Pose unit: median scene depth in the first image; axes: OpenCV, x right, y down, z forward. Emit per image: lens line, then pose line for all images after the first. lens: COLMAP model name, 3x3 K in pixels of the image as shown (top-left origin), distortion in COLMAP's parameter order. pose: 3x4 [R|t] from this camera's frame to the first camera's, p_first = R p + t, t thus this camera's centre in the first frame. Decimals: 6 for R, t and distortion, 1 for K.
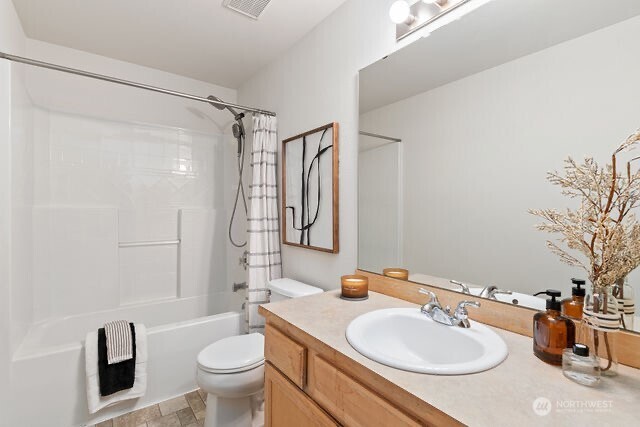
lens RADIAL K [[305.5, 0, 320.0], [0, 305.5, 213.5], [0, 0, 1]] dist [0.000683, 0.000024]
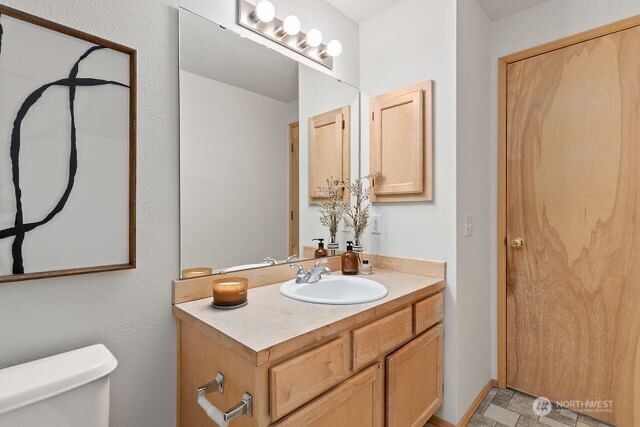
lens RADIAL K [[305.5, 0, 320.0], [0, 305.5, 213.5], [0, 0, 1]] dist [0.000683, 0.000024]
pose [[-0.164602, -0.006978, 0.986335, -0.597933], [0.009395, 0.999919, 0.008642, 0.020586], [-0.986315, 0.010689, -0.164523, 0.729773]]
